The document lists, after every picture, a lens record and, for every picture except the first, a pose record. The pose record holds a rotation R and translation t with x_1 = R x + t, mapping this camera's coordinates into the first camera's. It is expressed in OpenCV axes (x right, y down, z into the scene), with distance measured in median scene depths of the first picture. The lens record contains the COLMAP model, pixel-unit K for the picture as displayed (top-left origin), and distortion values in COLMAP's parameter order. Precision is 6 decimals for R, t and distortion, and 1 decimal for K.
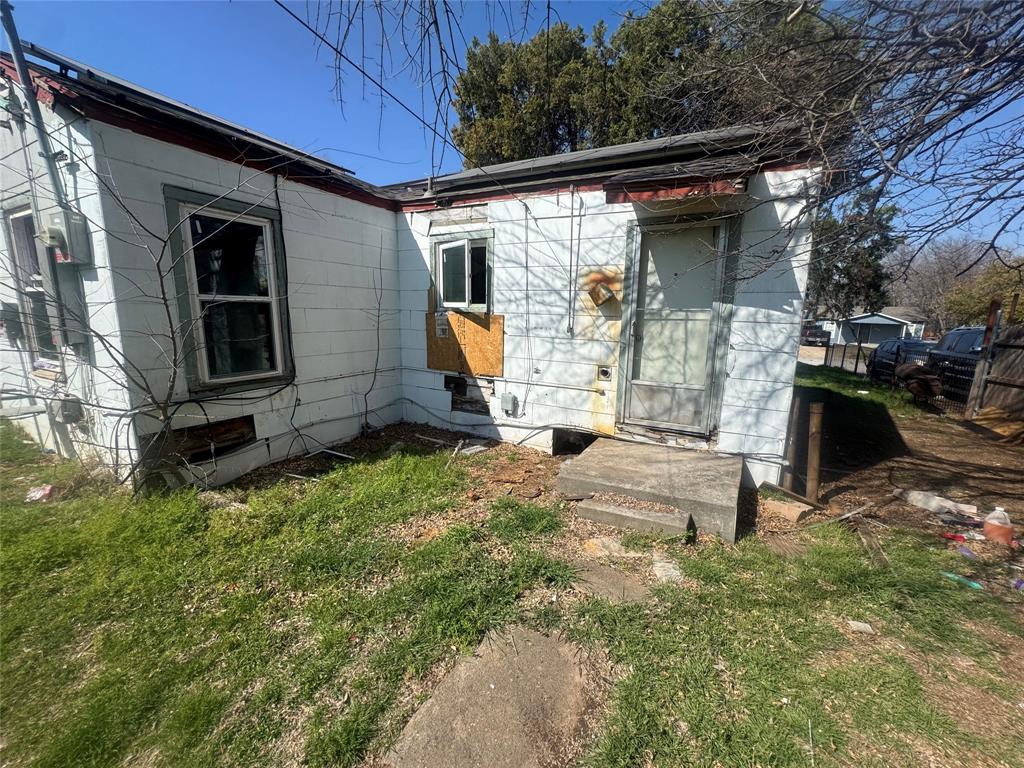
lens RADIAL K [[414.1, 0, 513.2], [0, 414.1, 380.9], [0, 0, 1]] dist [0.001159, -0.000205]
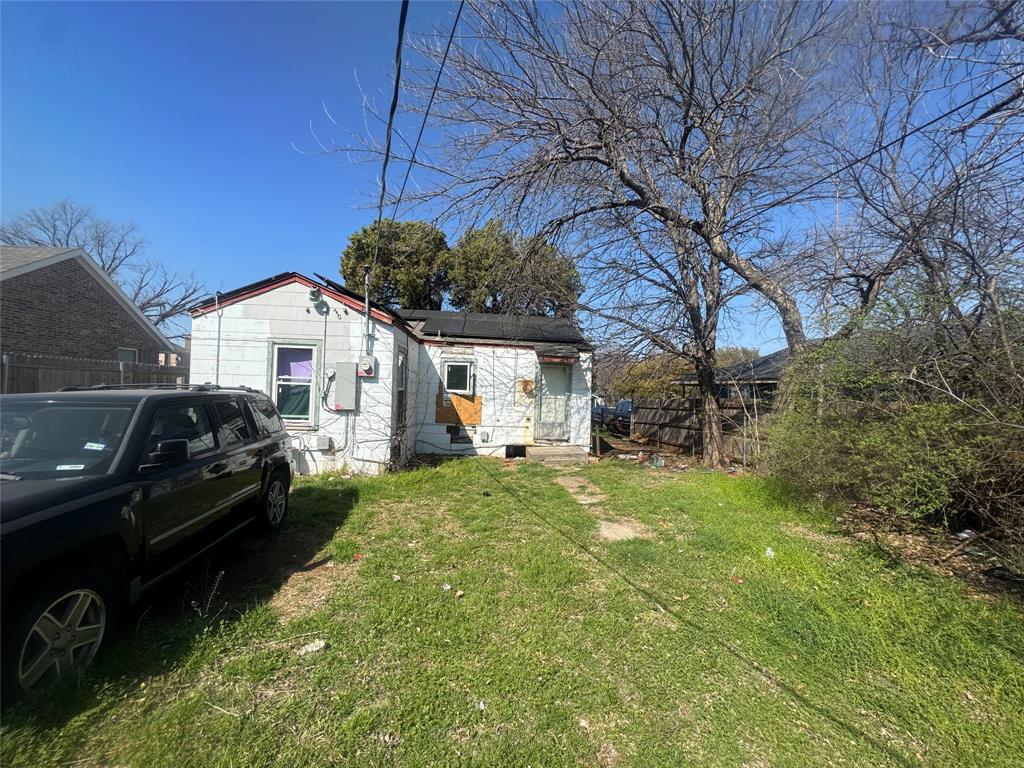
lens RADIAL K [[414.1, 0, 512.8], [0, 414.1, 384.6], [0, 0, 1]] dist [0.001159, -0.000205]
pose [[0.841536, 0.010460, 0.540100, -1.041481], [0.080430, 0.986242, -0.144420, 0.110598], [-0.534180, 0.164975, 0.829117, -0.901731]]
